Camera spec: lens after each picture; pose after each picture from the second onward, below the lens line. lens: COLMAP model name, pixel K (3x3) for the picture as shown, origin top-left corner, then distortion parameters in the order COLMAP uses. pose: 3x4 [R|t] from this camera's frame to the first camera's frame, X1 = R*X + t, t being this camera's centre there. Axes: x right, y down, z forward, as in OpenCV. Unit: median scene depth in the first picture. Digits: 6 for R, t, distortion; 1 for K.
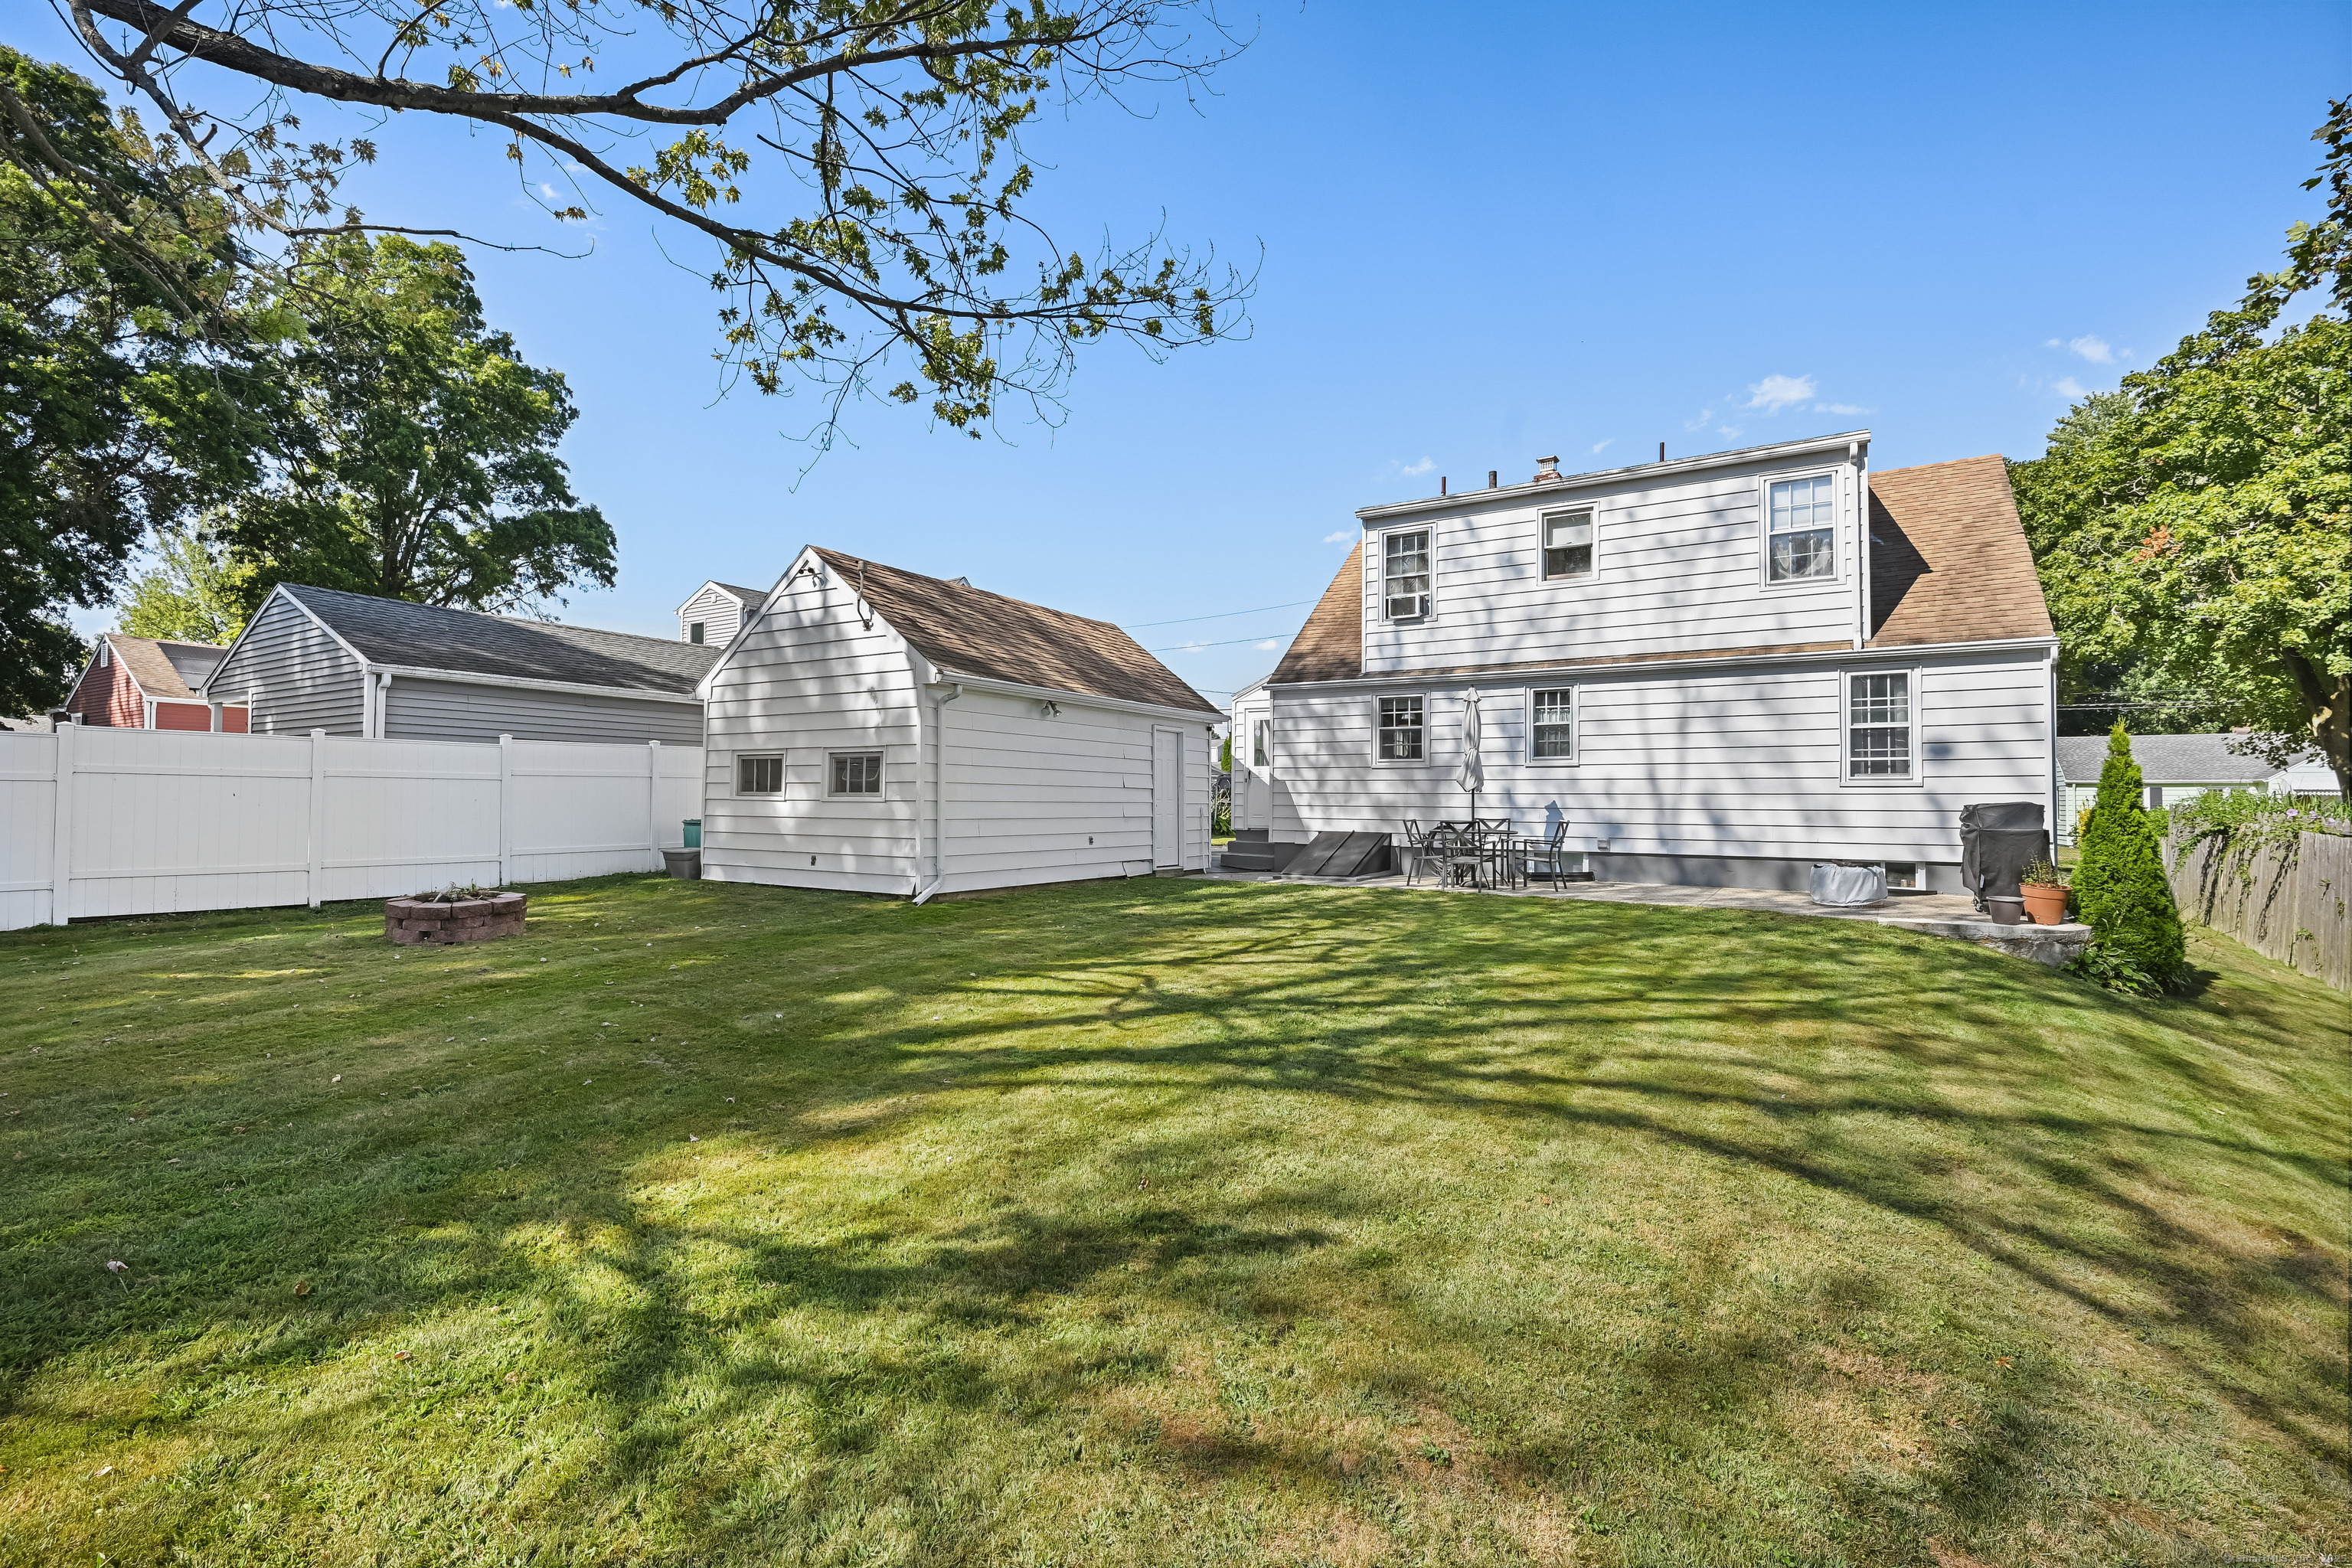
lens RADIAL K [[1008.1, 0, 1180.6], [0, 1008.1, 786.1], [0, 0, 1]] dist [-0.000186, 0.000004]
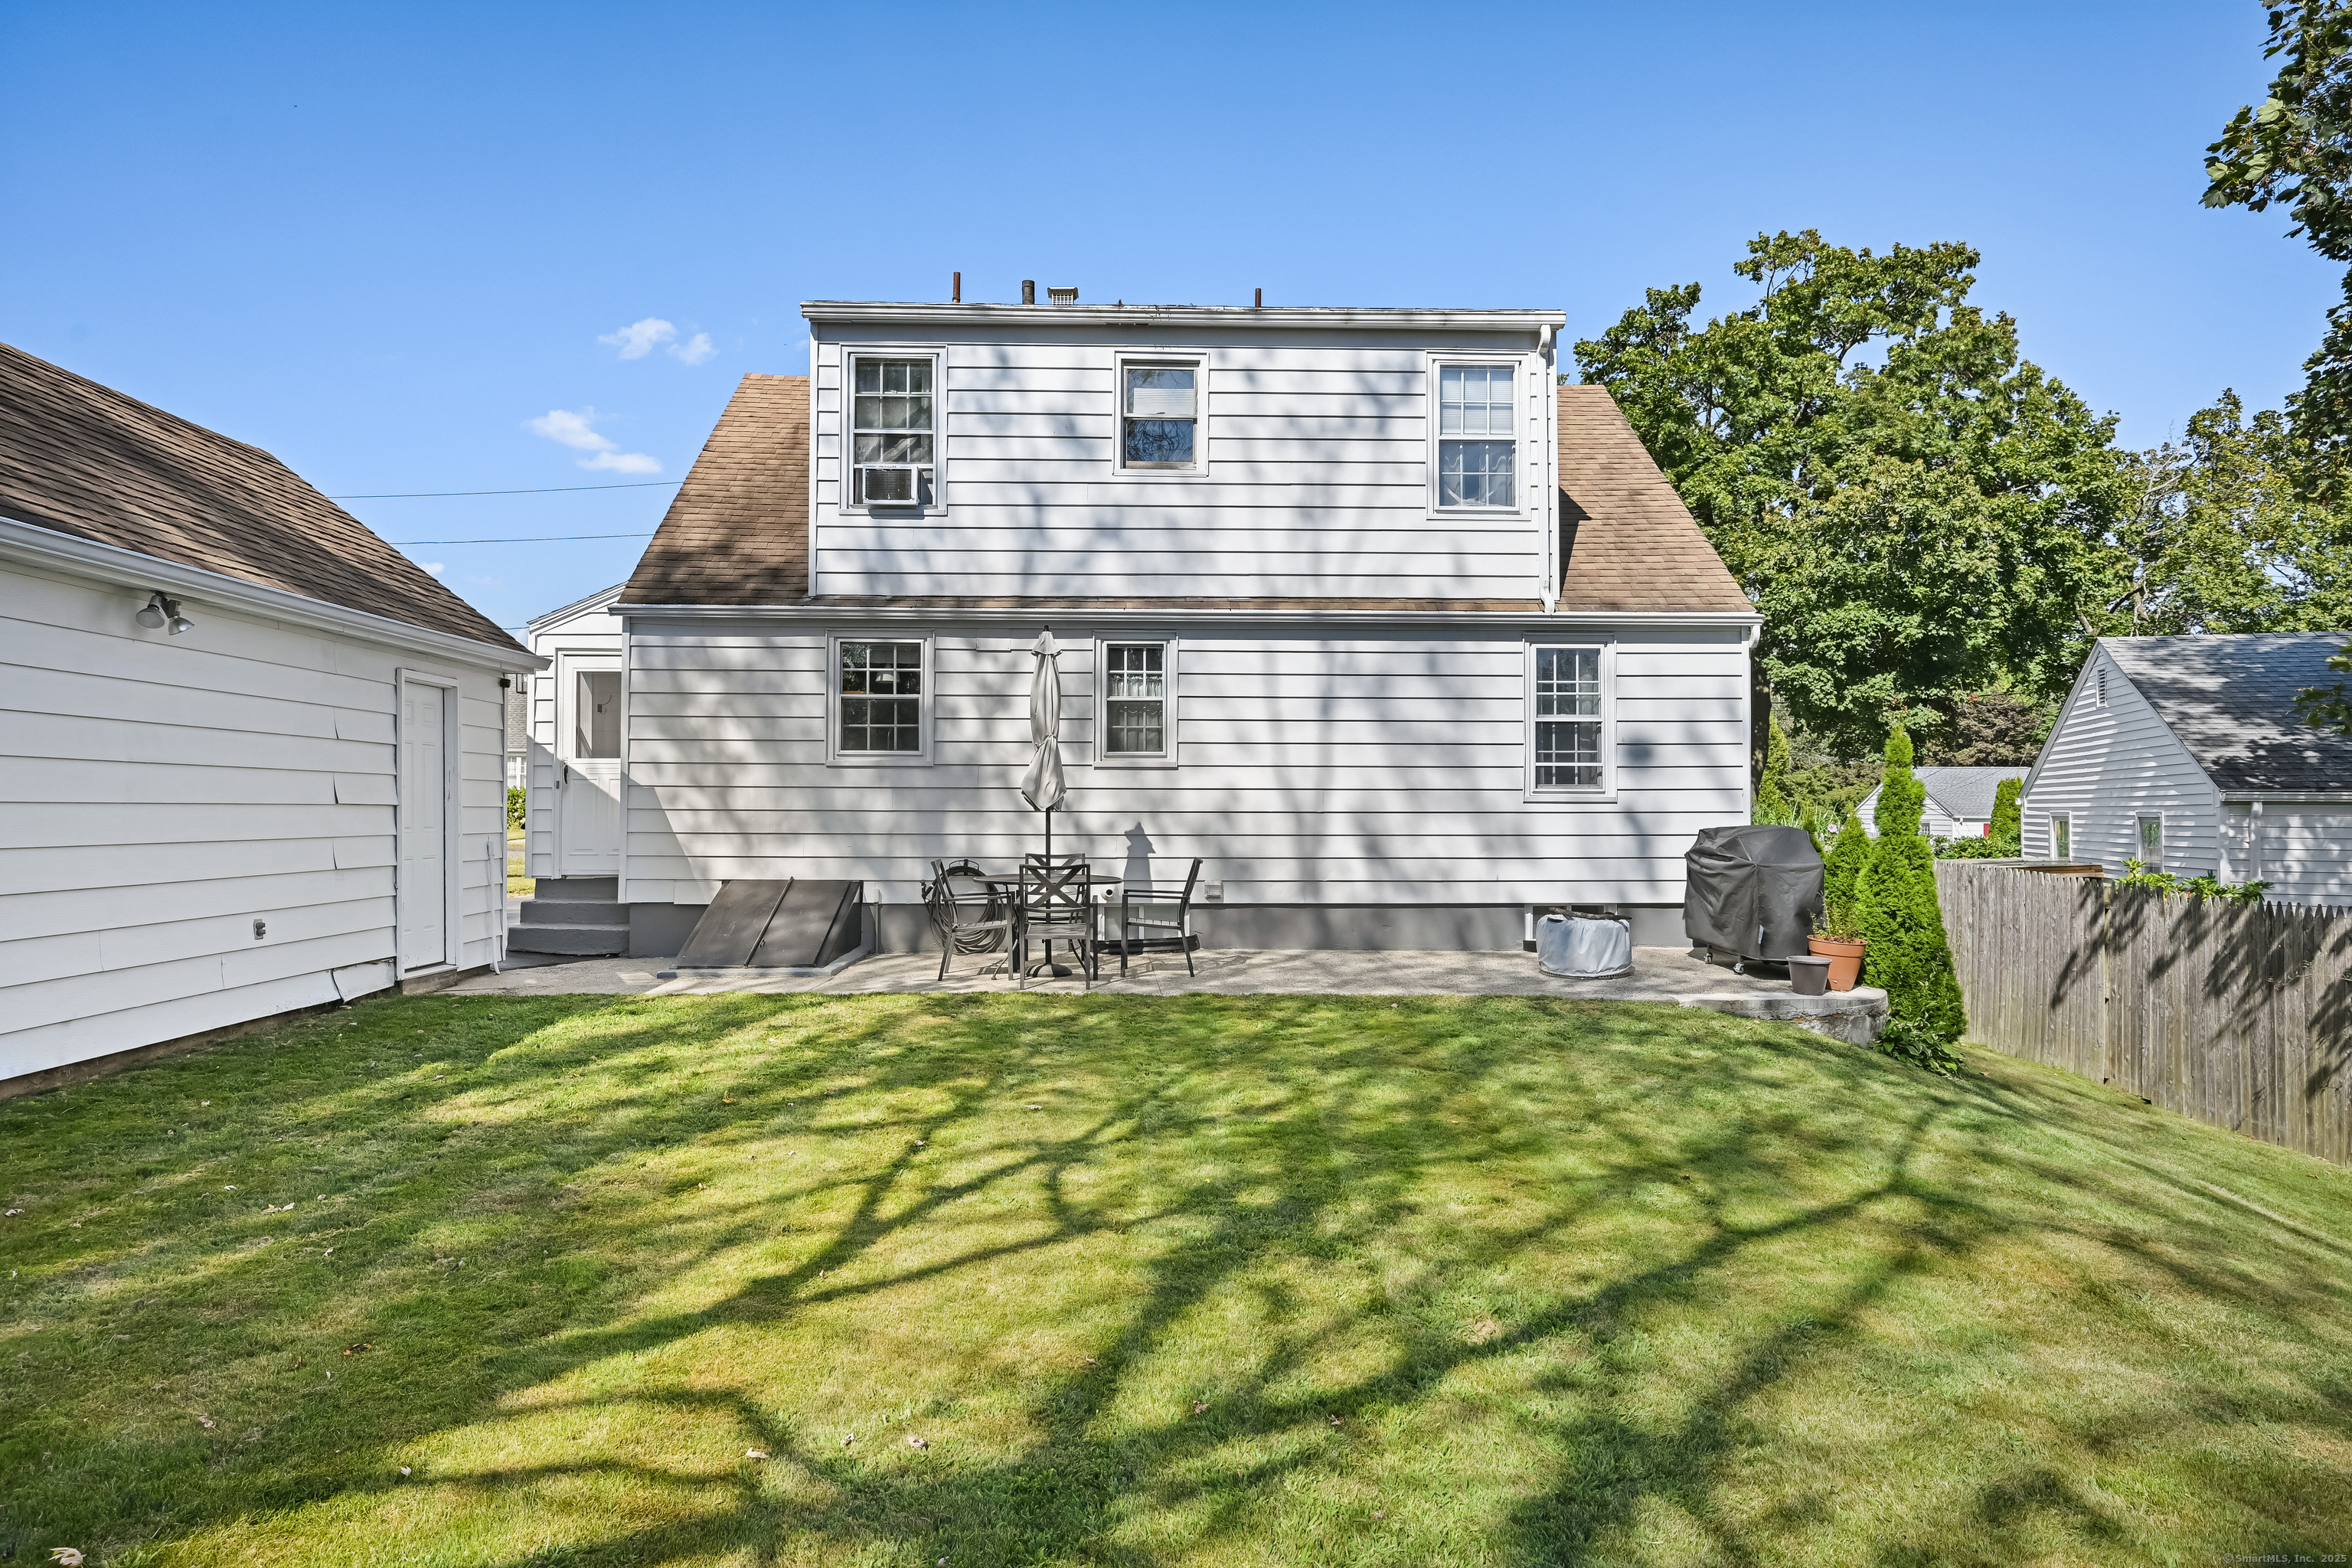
lens RADIAL K [[1387.0, 0, 1175.0], [0, 1387.0, 789.5], [0, 0, 1]] dist [-0.001945, -0.000501]
pose [[0.832059, 0.002908, 0.554680, -0.088071], [-0.004518, 0.999989, 0.001534, -0.007695], [-0.554669, -0.003782, 0.832062, 0.278461]]
